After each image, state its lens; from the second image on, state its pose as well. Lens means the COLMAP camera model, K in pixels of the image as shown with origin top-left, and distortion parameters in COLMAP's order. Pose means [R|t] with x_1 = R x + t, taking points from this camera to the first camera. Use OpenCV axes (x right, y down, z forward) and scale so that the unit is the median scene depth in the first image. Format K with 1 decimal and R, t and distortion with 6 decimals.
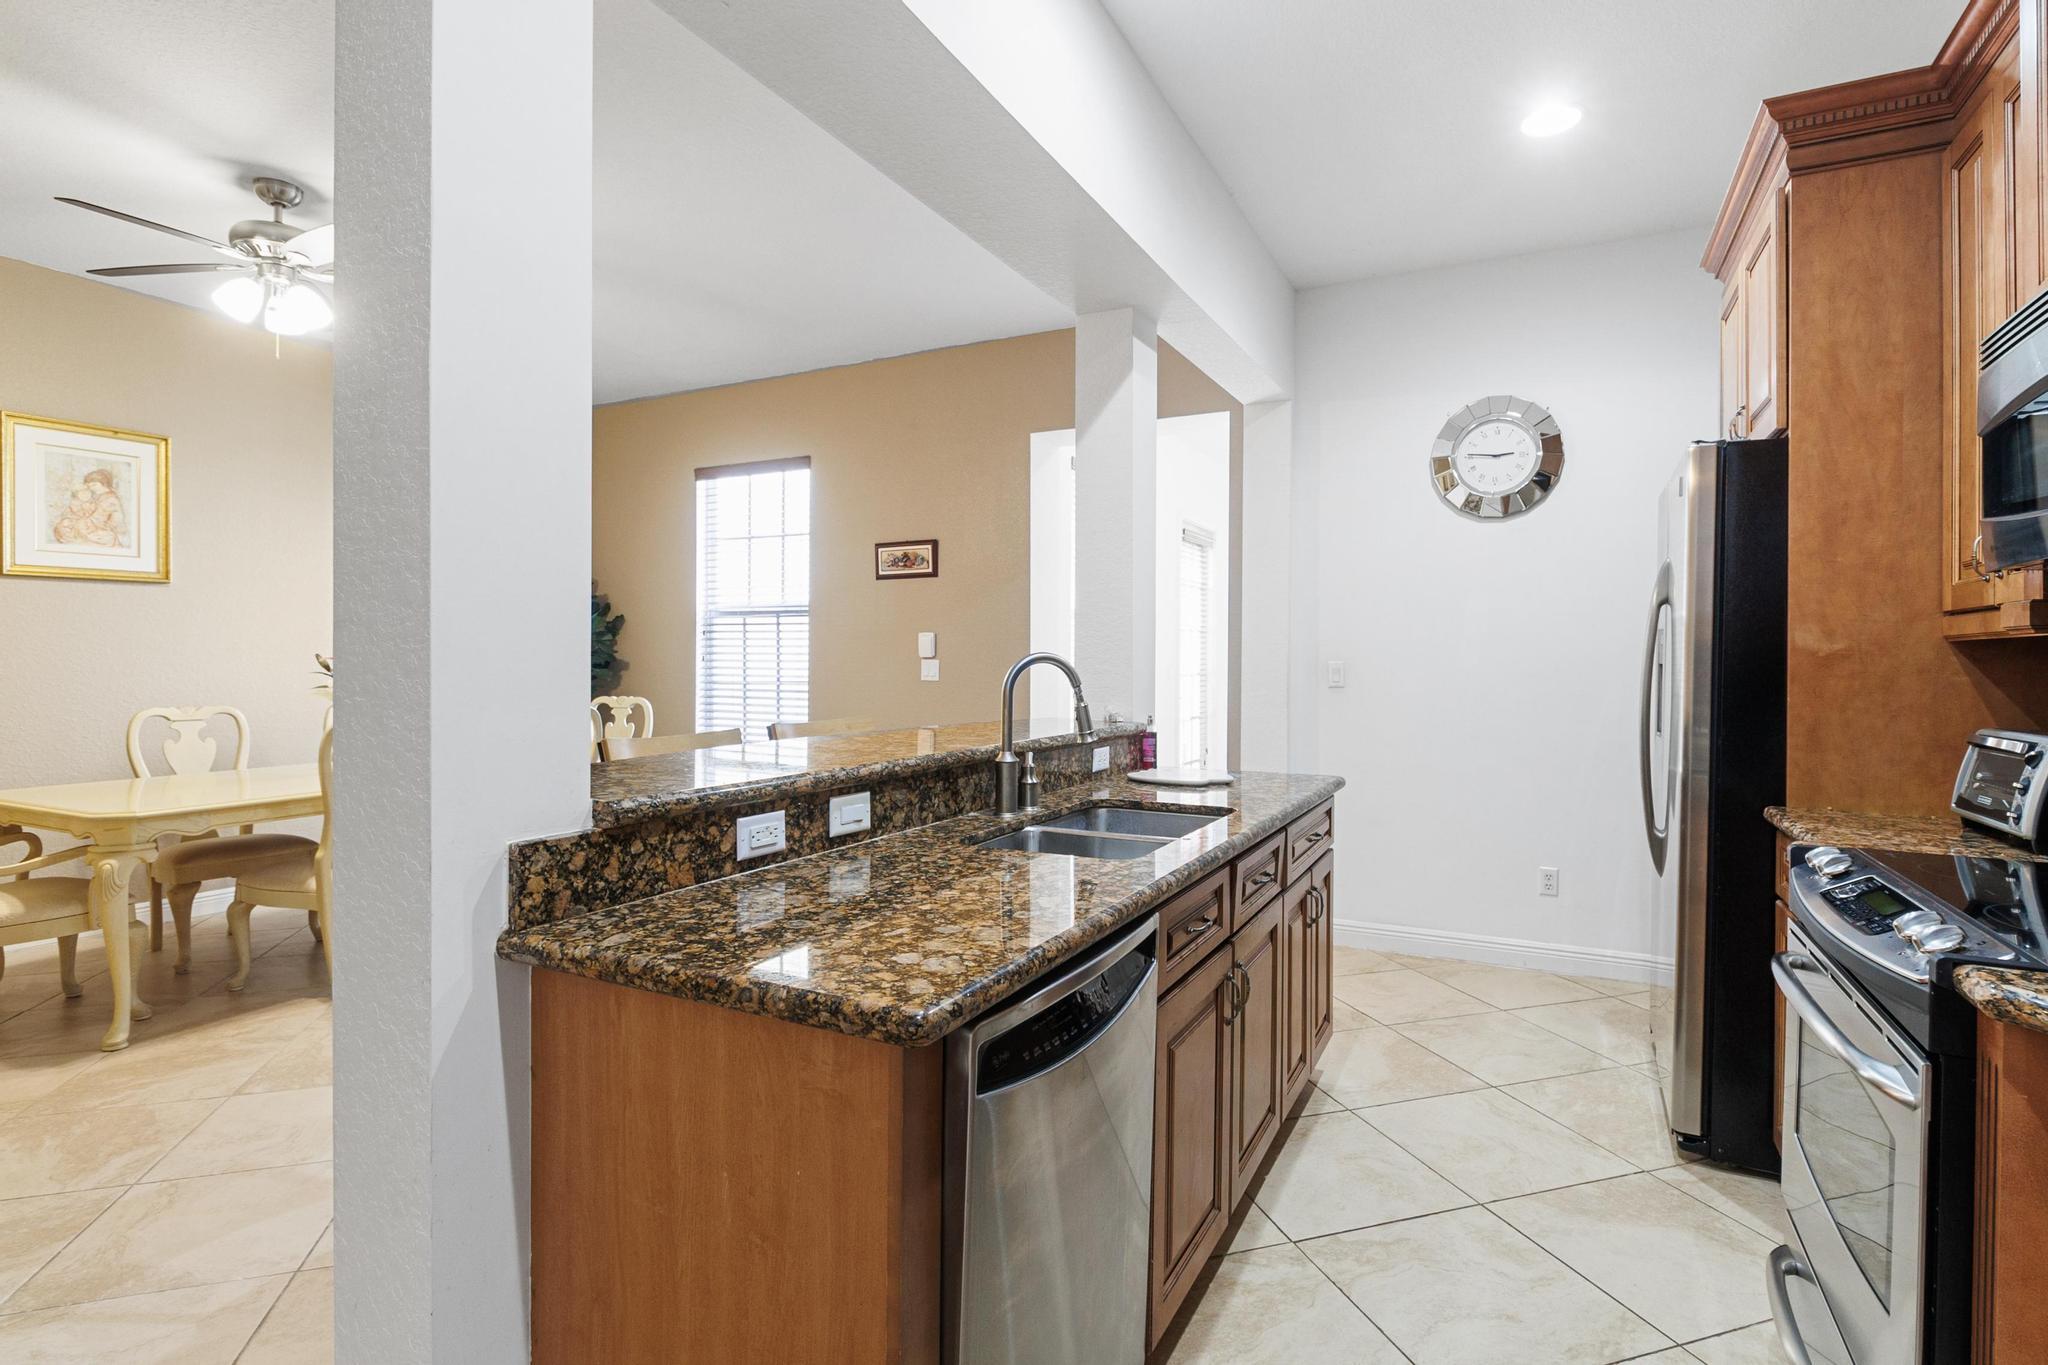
lens RADIAL K [[991.2, 0, 1037.2], [0, 991.2, 664.2], [0, 0, 1]] dist [-0.005792, -0.000926]
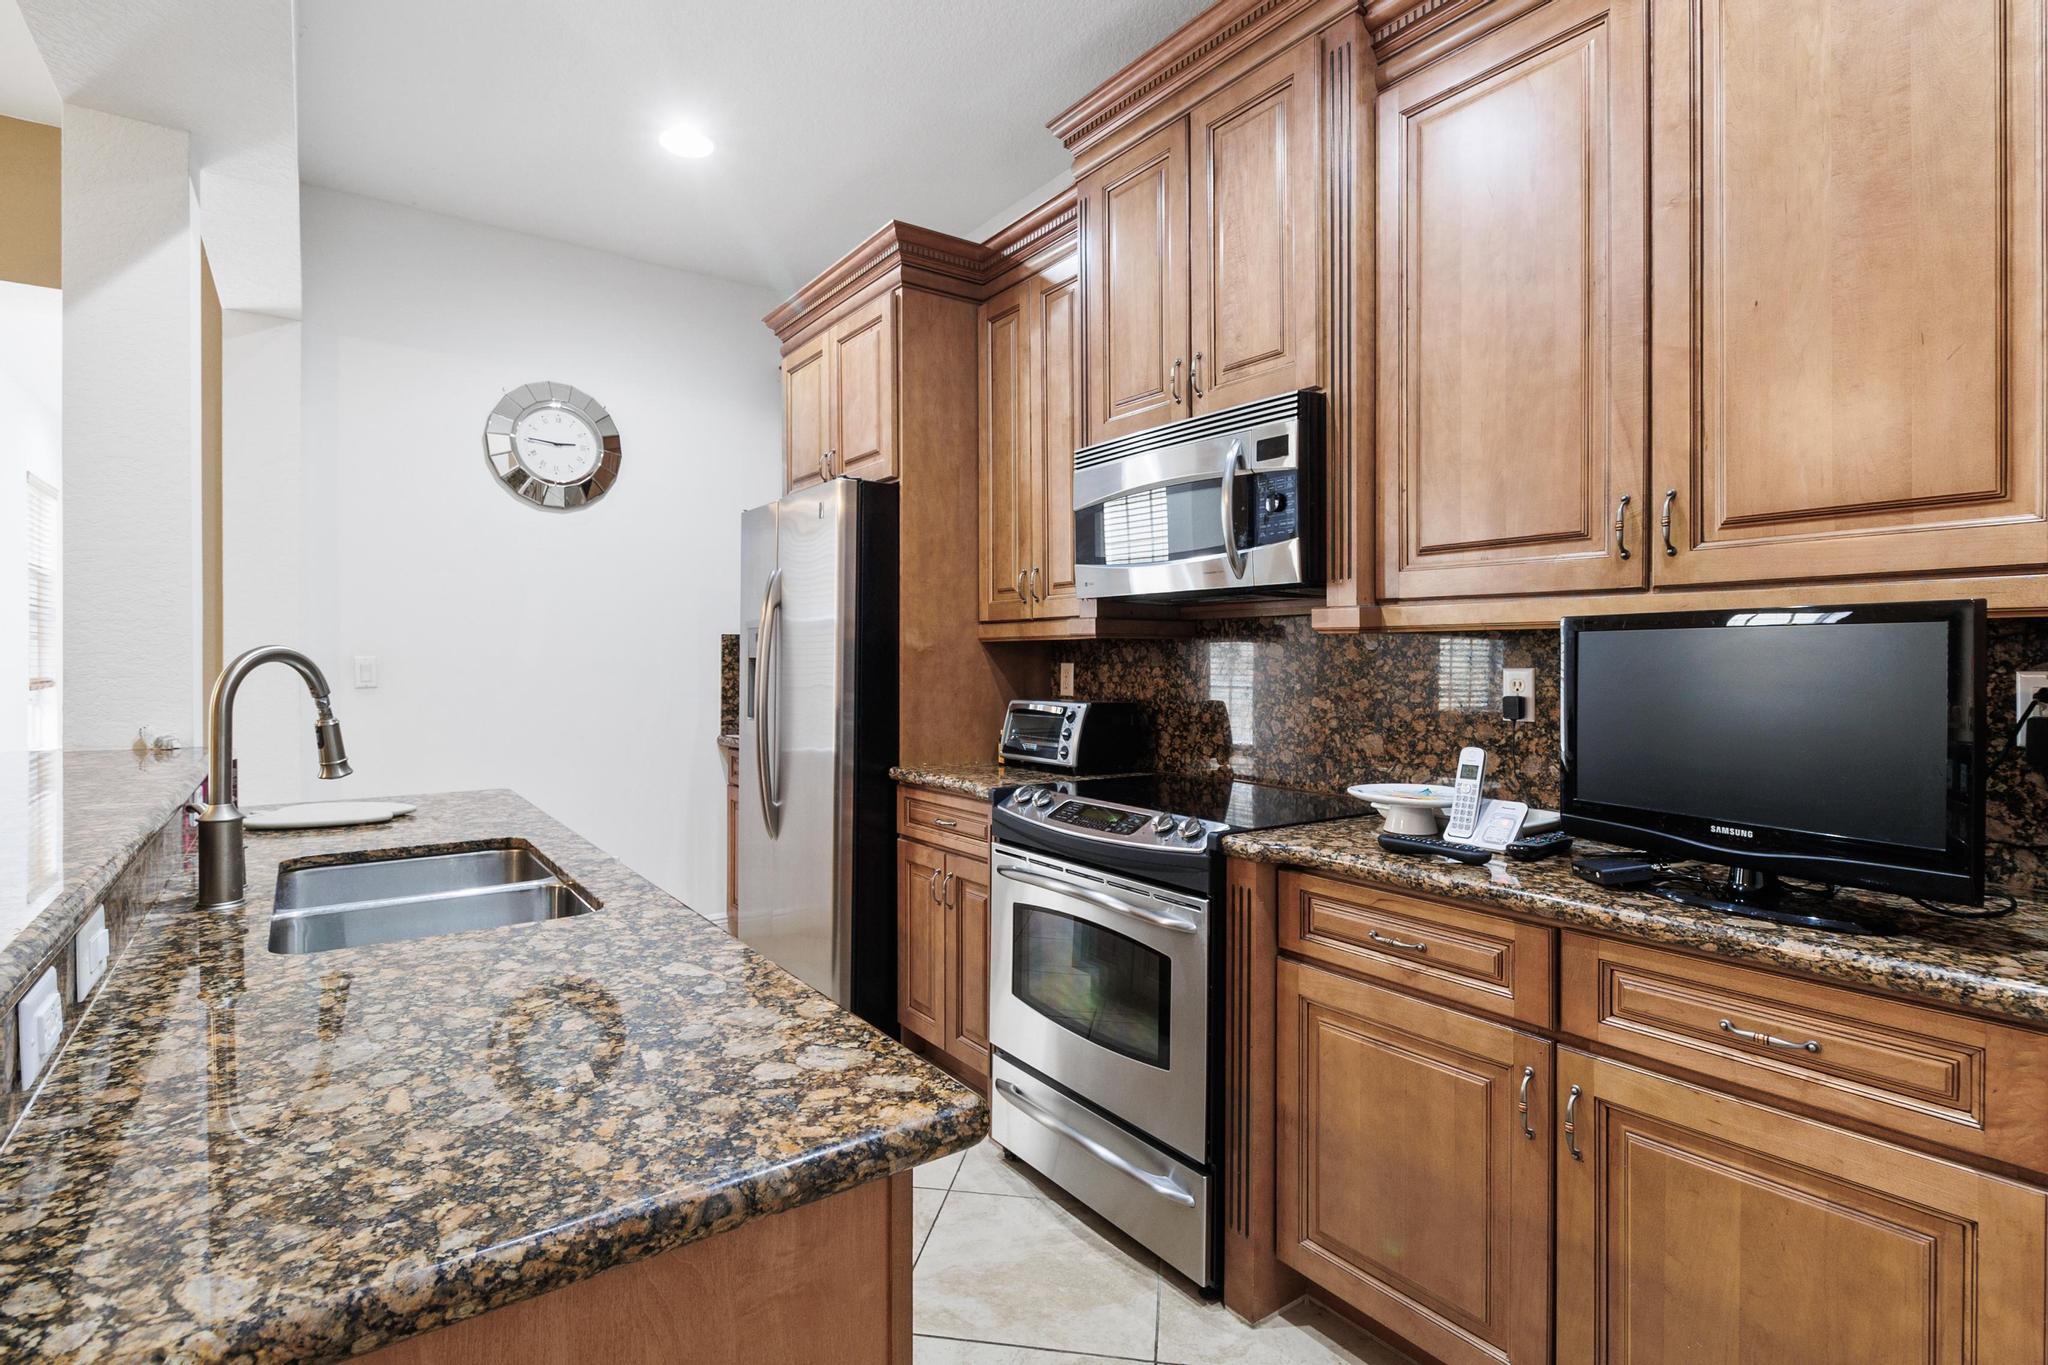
lens RADIAL K [[991.2, 0, 1034.8], [0, 991.2, 668.3], [0, 0, 1]] dist [-0.005792, -0.000926]
pose [[0.452089, -0.014961, 0.891848, -0.209756], [0.004589, 0.999885, 0.014447, -0.002732], [-0.891961, -0.002438, 0.452105, 0.153006]]
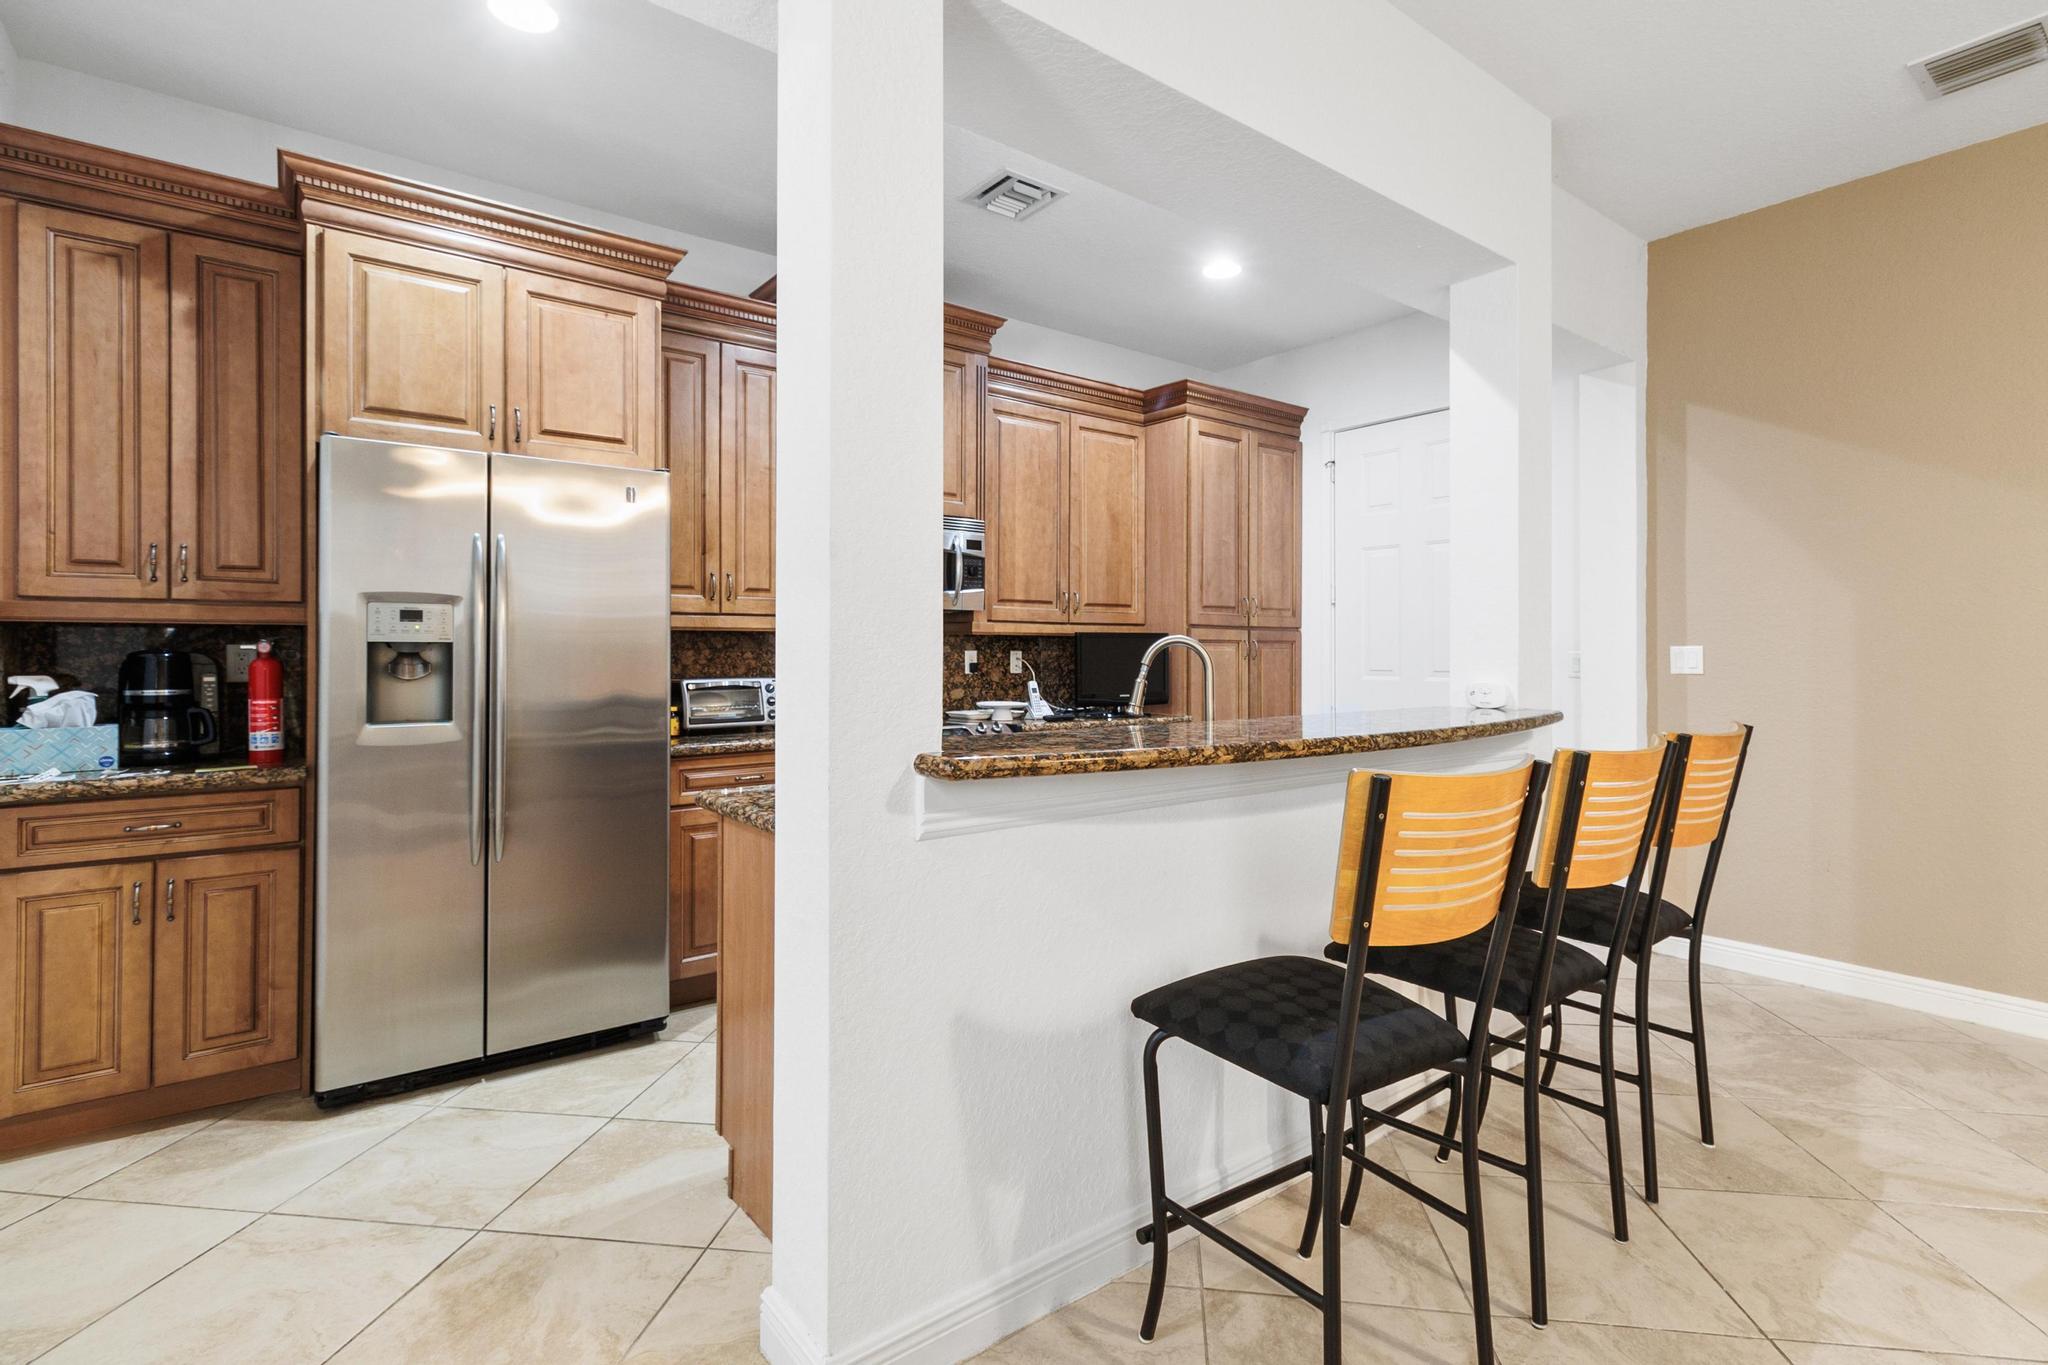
lens RADIAL K [[956.0, 0, 1034.2], [0, 956.0, 648.8], [0, 0, 1]] dist [0.007302, -0.000632]
pose [[-0.903597, -0.007138, 0.428325, -0.197449], [-0.006107, 0.999974, 0.003781, -0.000925], [-0.428341, 0.000801, -0.903617, 1.252476]]
